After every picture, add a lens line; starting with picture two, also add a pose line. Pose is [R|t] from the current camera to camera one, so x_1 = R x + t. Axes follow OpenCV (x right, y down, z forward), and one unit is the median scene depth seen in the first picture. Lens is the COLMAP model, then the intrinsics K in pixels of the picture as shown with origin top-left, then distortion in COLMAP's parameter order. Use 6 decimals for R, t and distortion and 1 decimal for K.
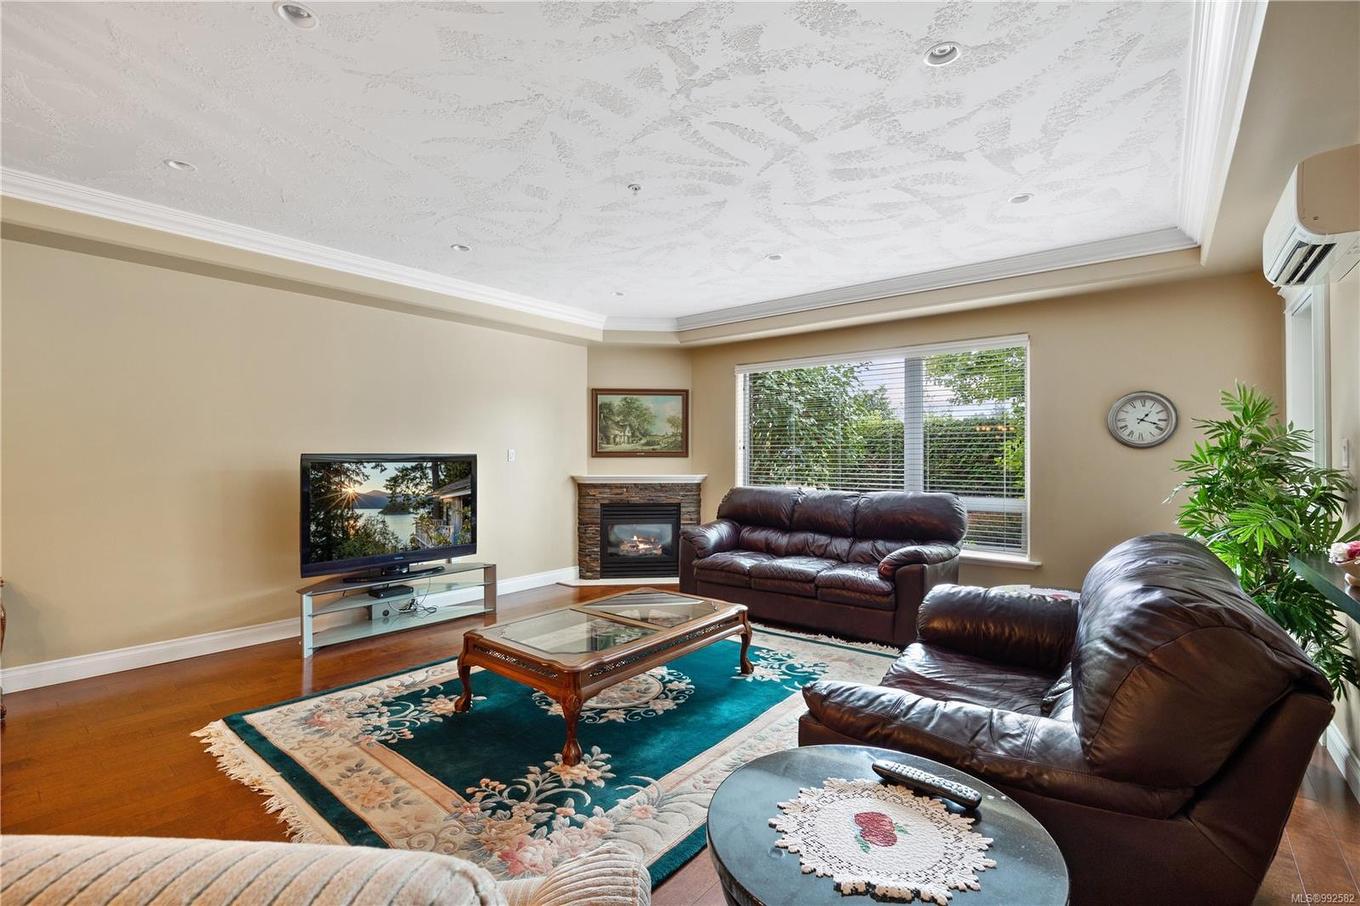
lens RADIAL K [[593.8, 0, 684.4], [0, 593.8, 453.7], [0, 0, 1]] dist [-0.018712, -0.000052]
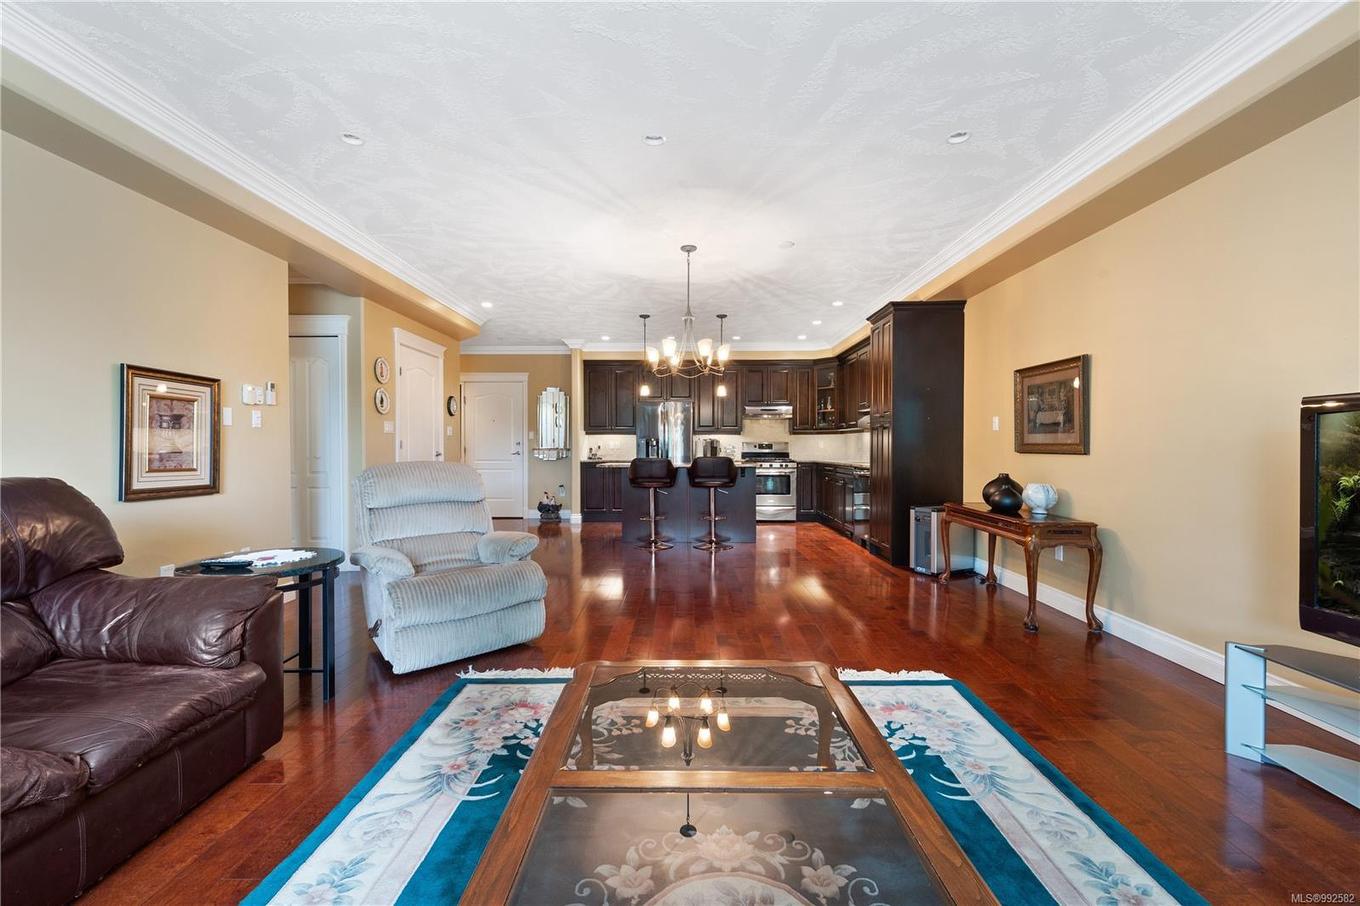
lens RADIAL K [[567.1, 0, 680.0], [0, 567.1, 453.0], [0, 0, 1]] dist [0.000587, -0.000137]
pose [[-0.785234, 0.006568, -0.619164, 0.126905], [0.001662, 0.999962, 0.008500, 0.050779], [0.619197, 0.005645, -0.785215, 1.164425]]
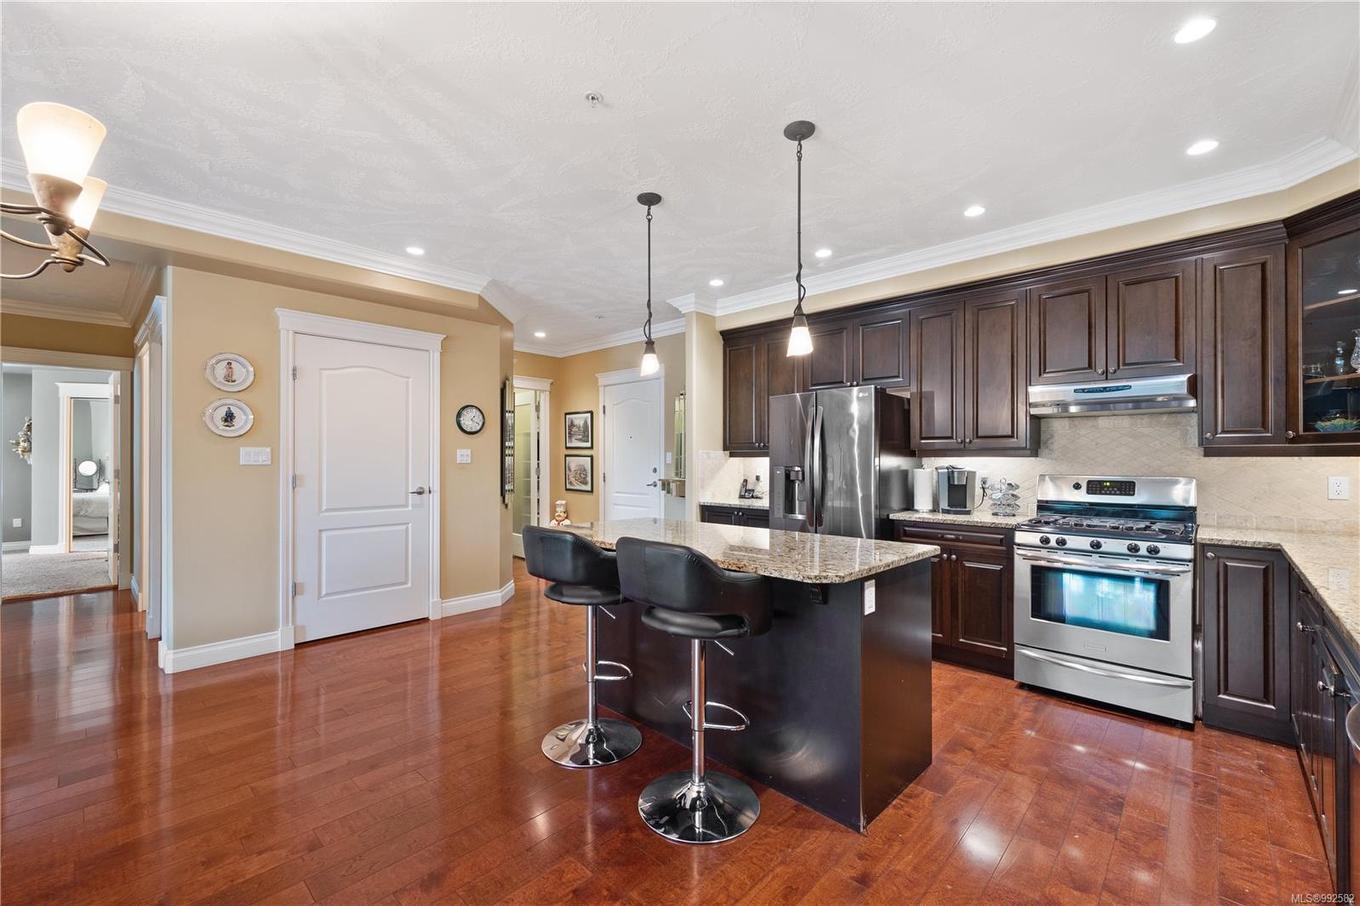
lens RADIAL K [[567.1, 0, 680.0], [0, 567.1, 453.0], [0, 0, 1]] dist [0.000587, -0.000137]
pose [[-0.996861, -0.000029, 0.079175, -1.058800], [-0.000945, 0.999933, -0.011531, -0.001626], [-0.079169, -0.011569, -0.996794, 0.445421]]
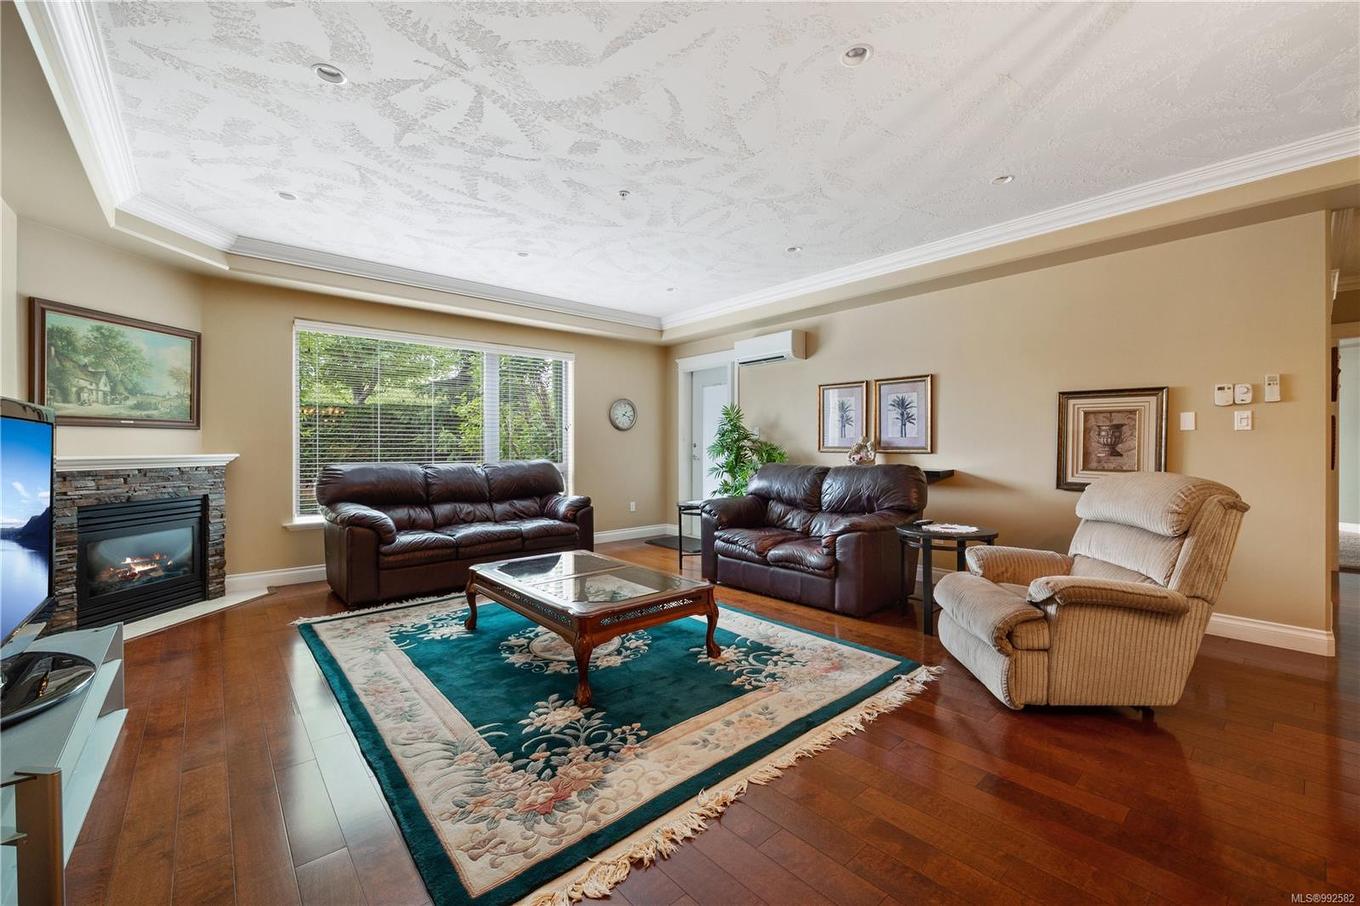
lens RADIAL K [[549.5, 0, 682.6], [0, 549.5, 446.1], [0, 0, 1]] dist [-0.001149, -0.000388]
pose [[0.175155, -0.001614, 0.984540, -0.963885], [-0.004432, 0.999987, 0.002428, 0.038303], [-0.984531, -0.004788, 0.175146, 0.590696]]
